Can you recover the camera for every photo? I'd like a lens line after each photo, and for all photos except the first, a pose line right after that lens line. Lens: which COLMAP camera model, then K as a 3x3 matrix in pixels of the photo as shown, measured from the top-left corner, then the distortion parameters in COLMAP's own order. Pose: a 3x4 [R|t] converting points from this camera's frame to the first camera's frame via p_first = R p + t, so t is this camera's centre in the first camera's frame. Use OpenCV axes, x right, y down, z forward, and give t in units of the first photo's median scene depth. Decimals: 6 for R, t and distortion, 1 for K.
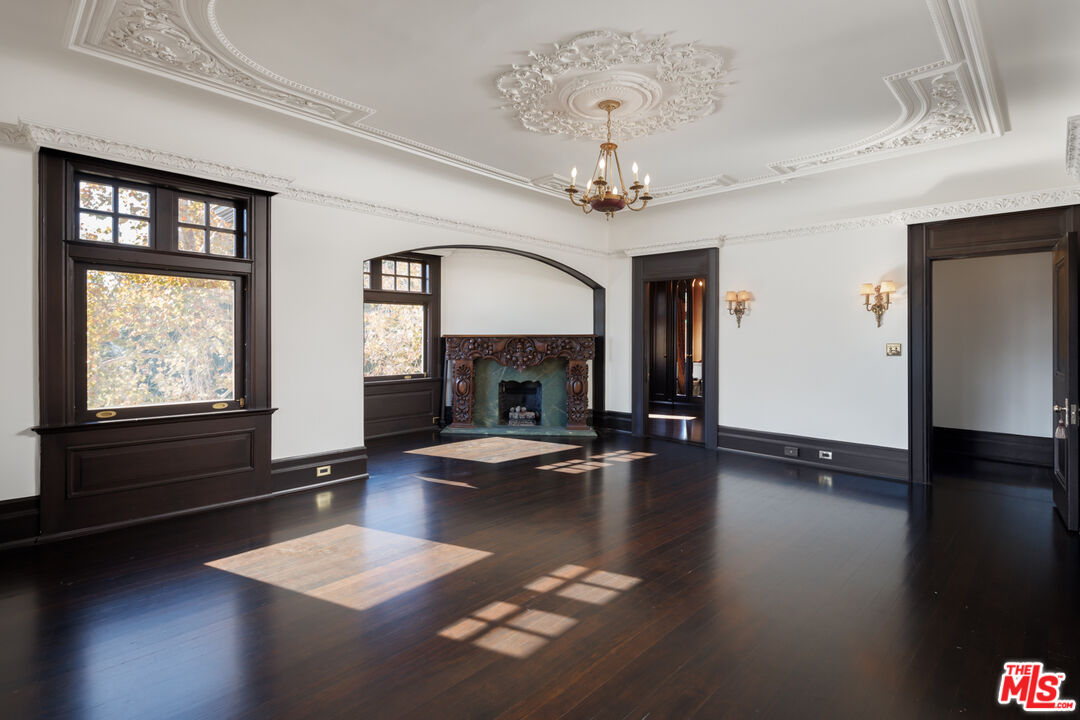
lens RADIAL K [[531.1, 0, 542.4], [0, 531.1, 346.7], [0, 0, 1]] dist [0.000102, -0.000062]
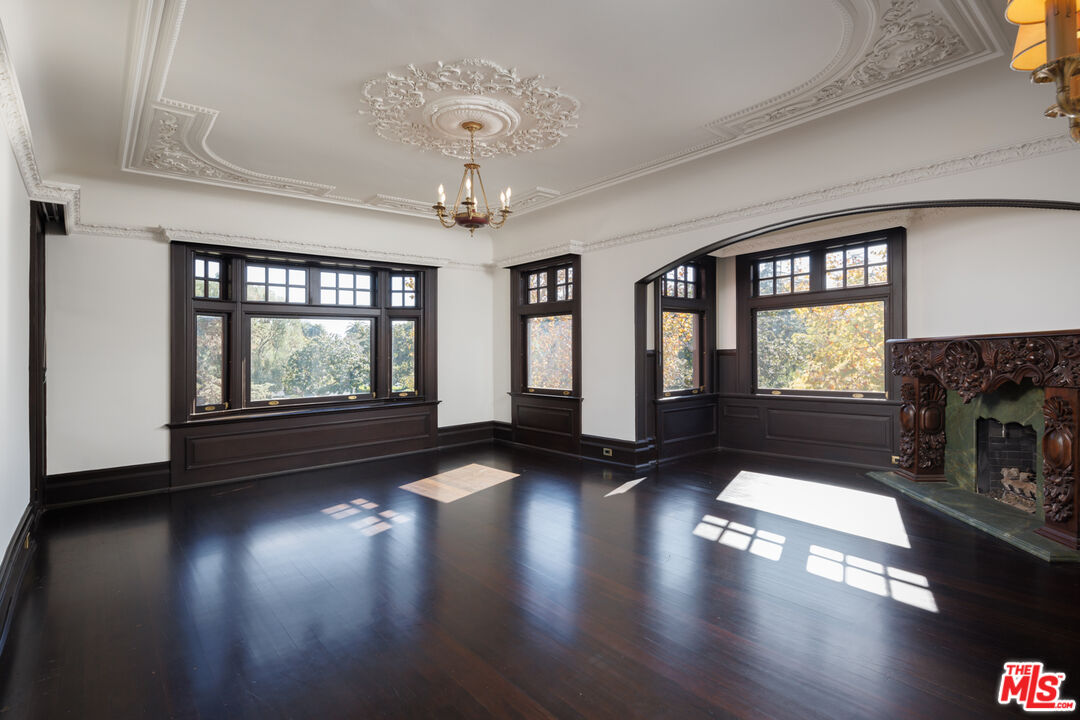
lens RADIAL K [[531.1, 0, 542.4], [0, 531.1, 346.7], [0, 0, 1]] dist [0.000102, -0.000062]
pose [[-0.104614, -0.015835, -0.994387, 1.028724], [-0.000597, 0.999874, -0.015860, -0.003925], [0.994513, -0.001065, -0.104611, 1.115857]]
